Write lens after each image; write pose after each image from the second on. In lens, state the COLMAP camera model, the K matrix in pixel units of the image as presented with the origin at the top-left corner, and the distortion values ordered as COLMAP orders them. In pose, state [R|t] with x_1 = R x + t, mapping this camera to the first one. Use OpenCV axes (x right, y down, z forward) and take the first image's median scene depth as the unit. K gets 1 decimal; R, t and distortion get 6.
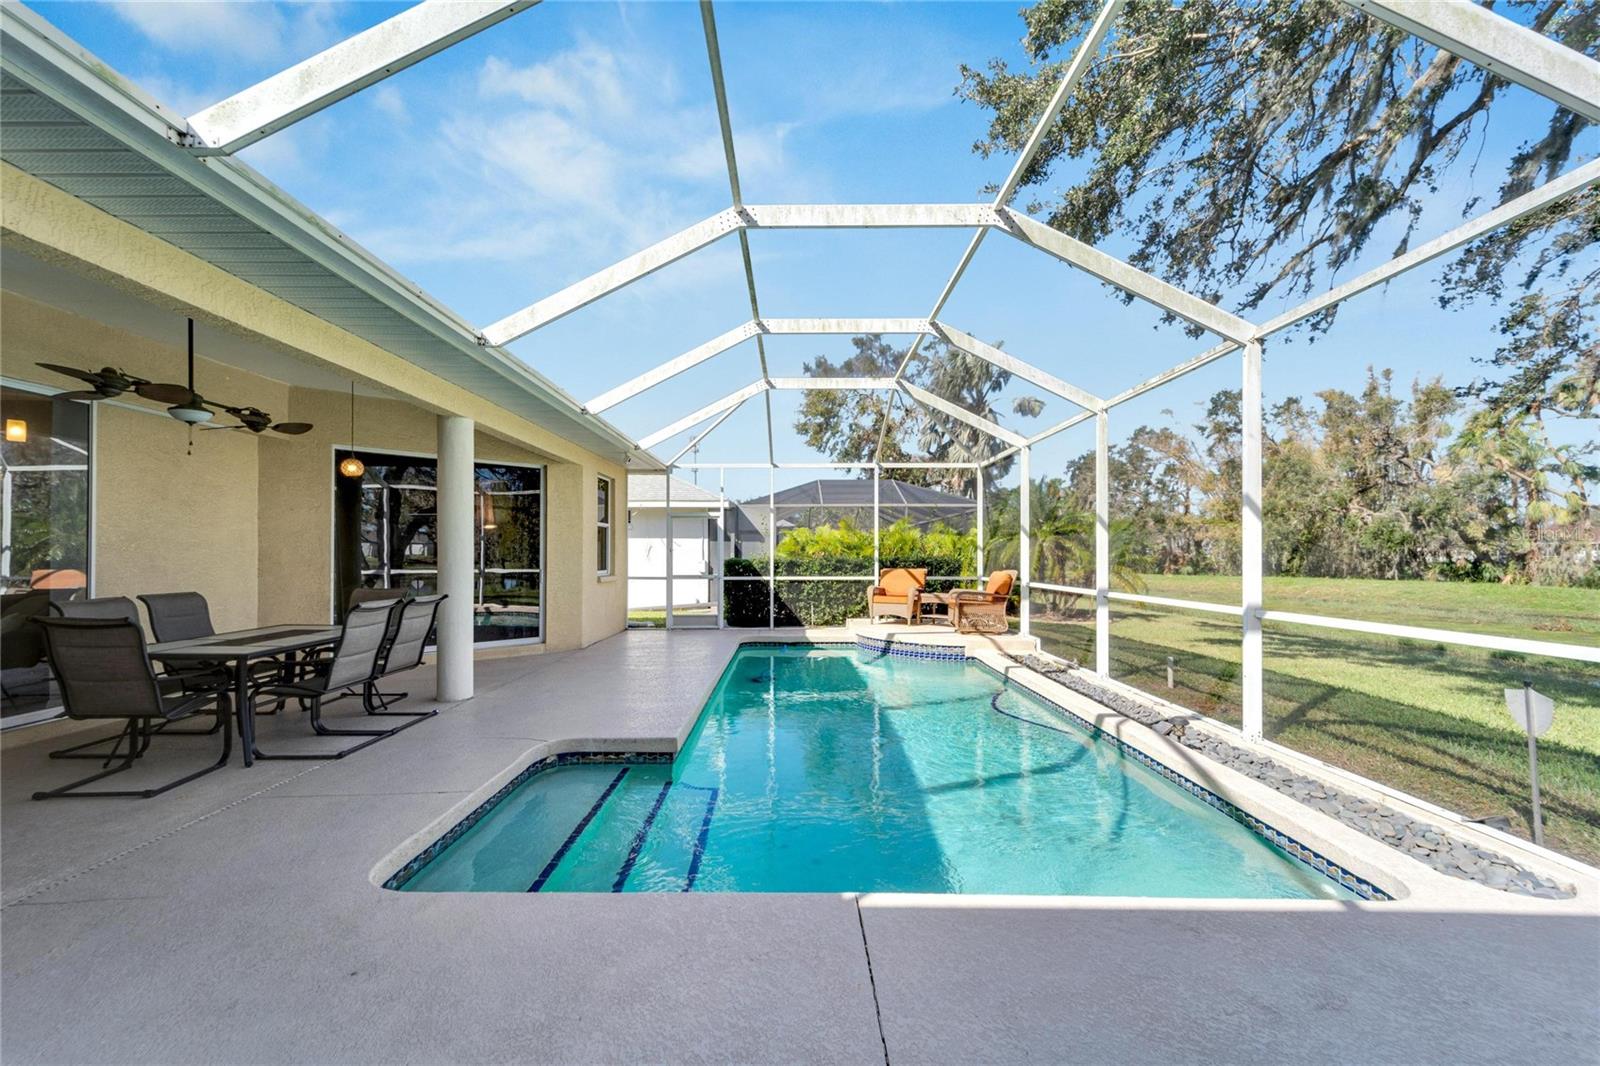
lens RADIAL K [[660.5, 0, 780.8], [0, 660.5, 543.5], [0, 0, 1]] dist [-0.000370, -0.000090]
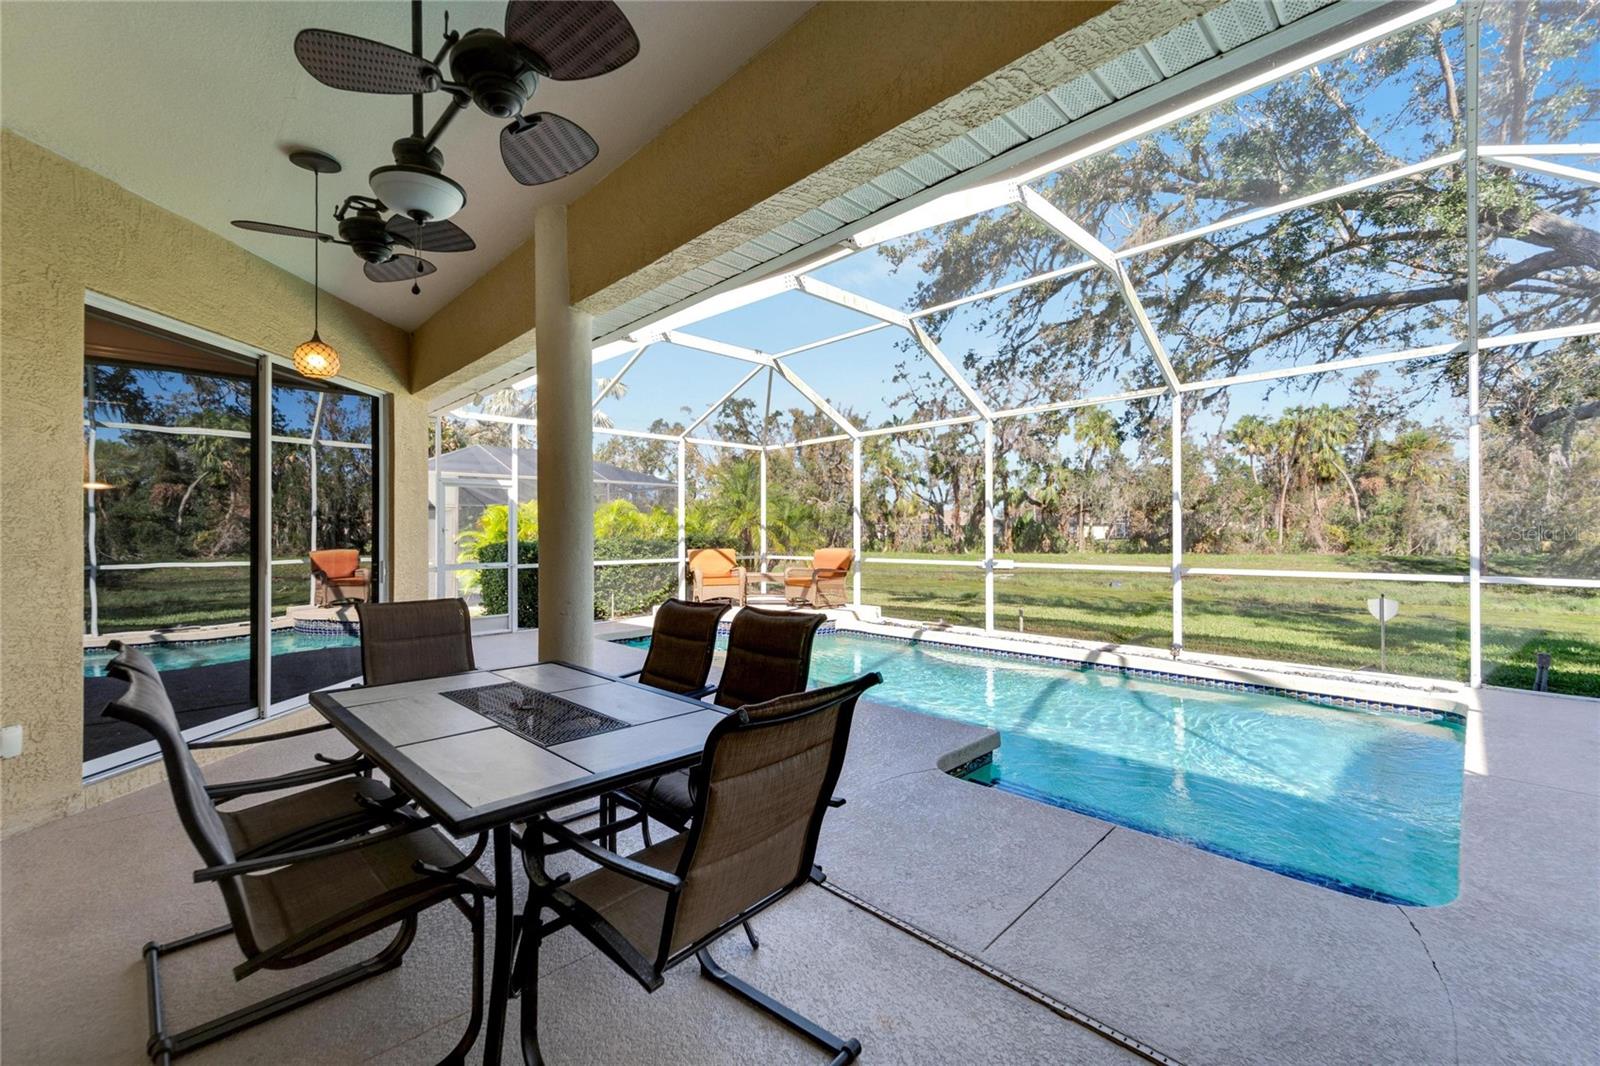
lens RADIAL K [[660.5, 0, 780.8], [0, 660.5, 543.5], [0, 0, 1]] dist [-0.000370, -0.000090]
pose [[0.706082, -0.015232, 0.707967, -0.462681], [-0.006388, 0.999591, 0.027877, 0.002525], [-0.708102, -0.024206, 0.705696, 0.257166]]
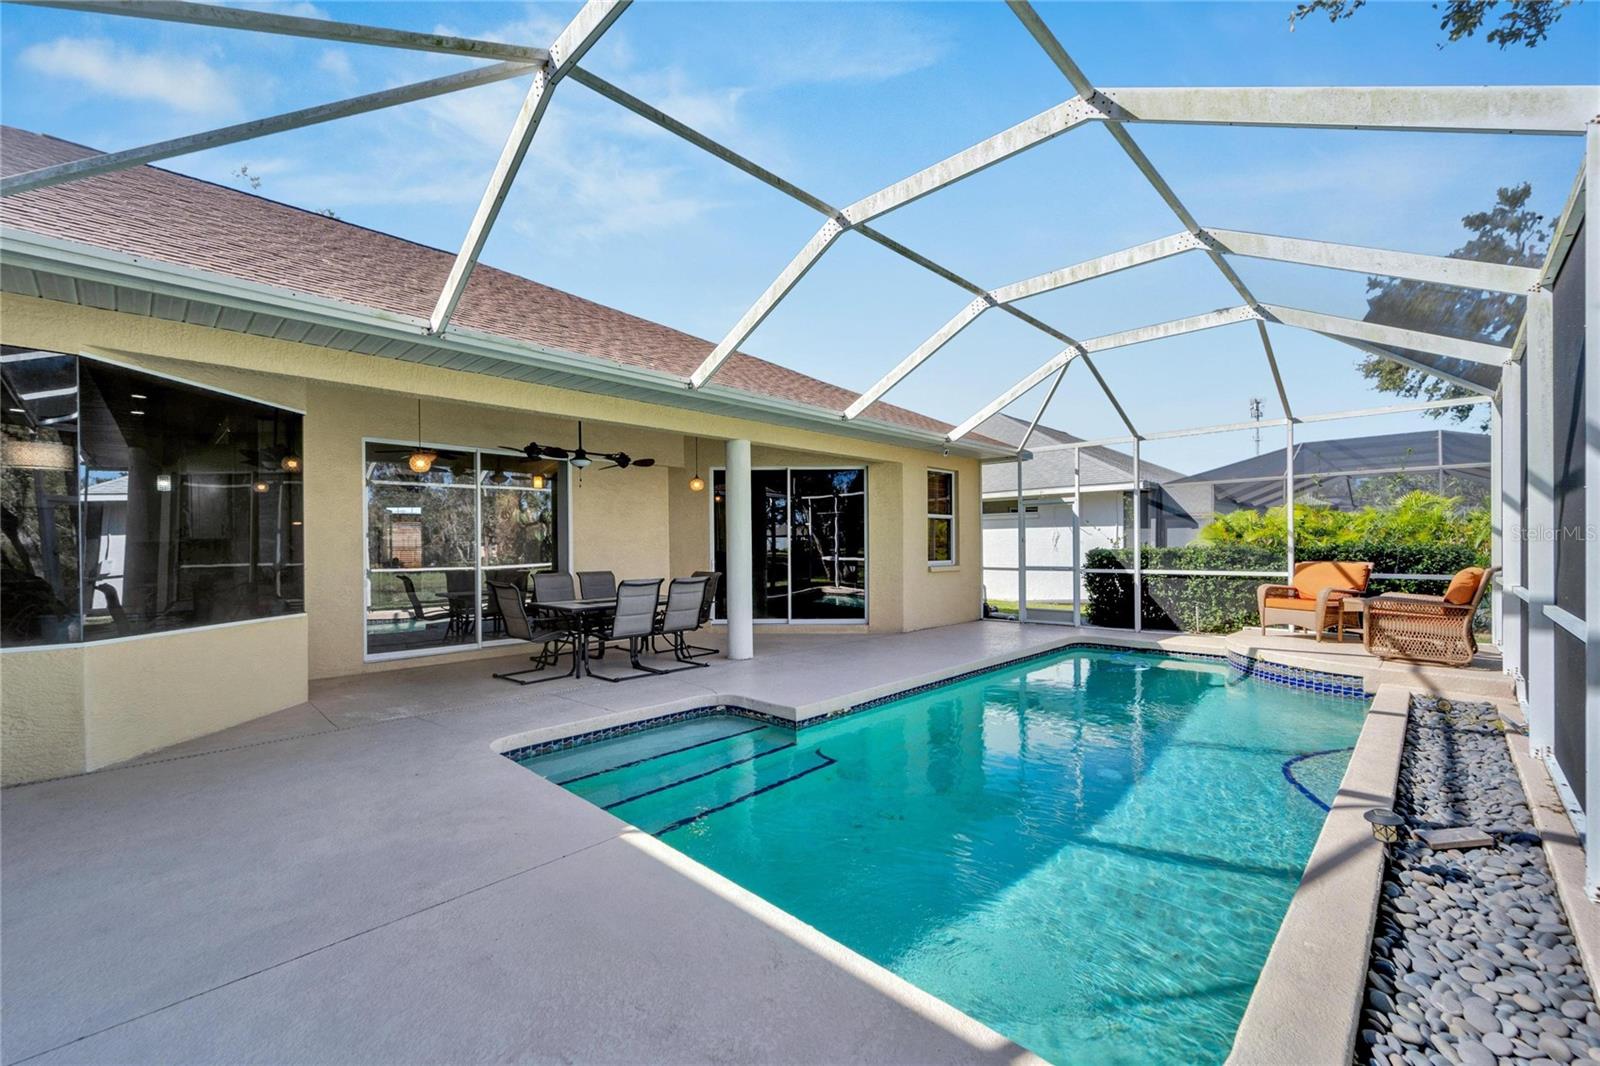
lens RADIAL K [[660.5, 0, 780.8], [0, 660.5, 543.5], [0, 0, 1]] dist [-0.000370, -0.000090]
pose [[0.707402, -0.009872, -0.706742, 0.288020], [0.019828, 0.999786, 0.005880, 0.002739], [0.706533, -0.018173, 0.707447, 0.087271]]
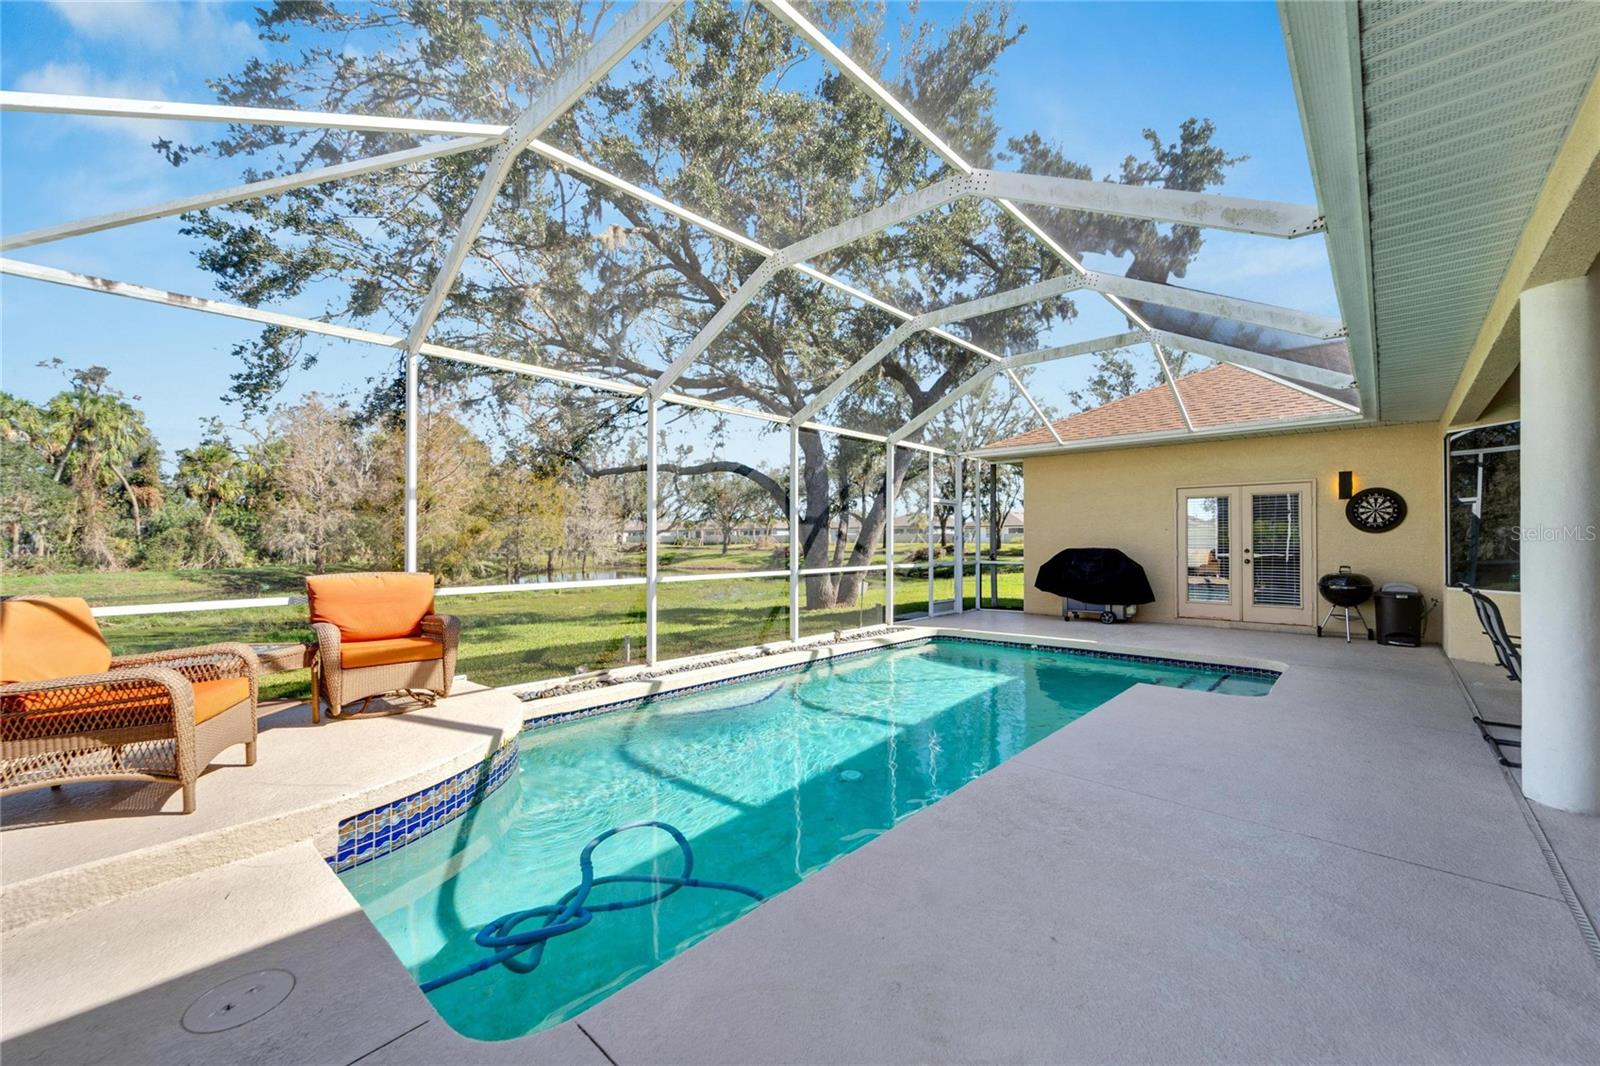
lens RADIAL K [[660.5, 0, 780.8], [0, 660.5, 543.5], [0, 0, 1]] dist [-0.000370, -0.000090]
pose [[-0.750014, -0.000024, 0.661422, -0.215593], [-0.005118, 0.999970, -0.005768, 0.016270], [-0.661402, -0.007711, -0.749992, 1.088288]]
